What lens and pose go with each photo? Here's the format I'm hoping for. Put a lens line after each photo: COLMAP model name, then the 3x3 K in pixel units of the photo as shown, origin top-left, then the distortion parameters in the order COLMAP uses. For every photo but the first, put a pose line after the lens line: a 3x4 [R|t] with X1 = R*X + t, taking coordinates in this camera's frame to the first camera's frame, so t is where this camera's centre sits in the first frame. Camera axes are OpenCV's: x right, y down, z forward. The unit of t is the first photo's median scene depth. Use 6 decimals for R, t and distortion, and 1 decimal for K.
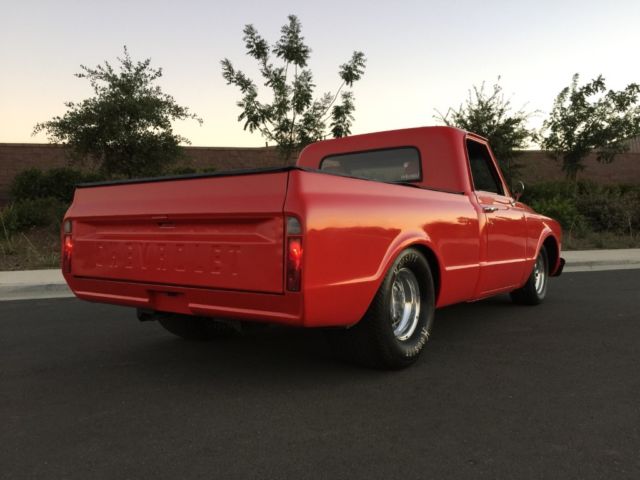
lens RADIAL K [[564.1, 0, 316.9], [0, 564.1, 241.1], [0, 0, 1]] dist [0.063766, -0.156442]
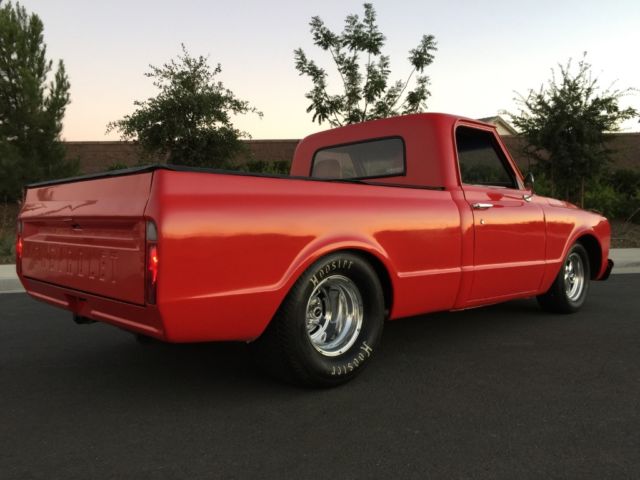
lens RADIAL K [[559.9, 0, 321.1], [0, 559.9, 229.6], [0, 0, 1]] dist [0.086586, -0.132199]
pose [[0.980869, 0.003384, -0.194642, 0.097843], [-0.003576, 0.999993, -0.000634, -0.007531], [0.194638, 0.001318, 0.980874, 0.040938]]
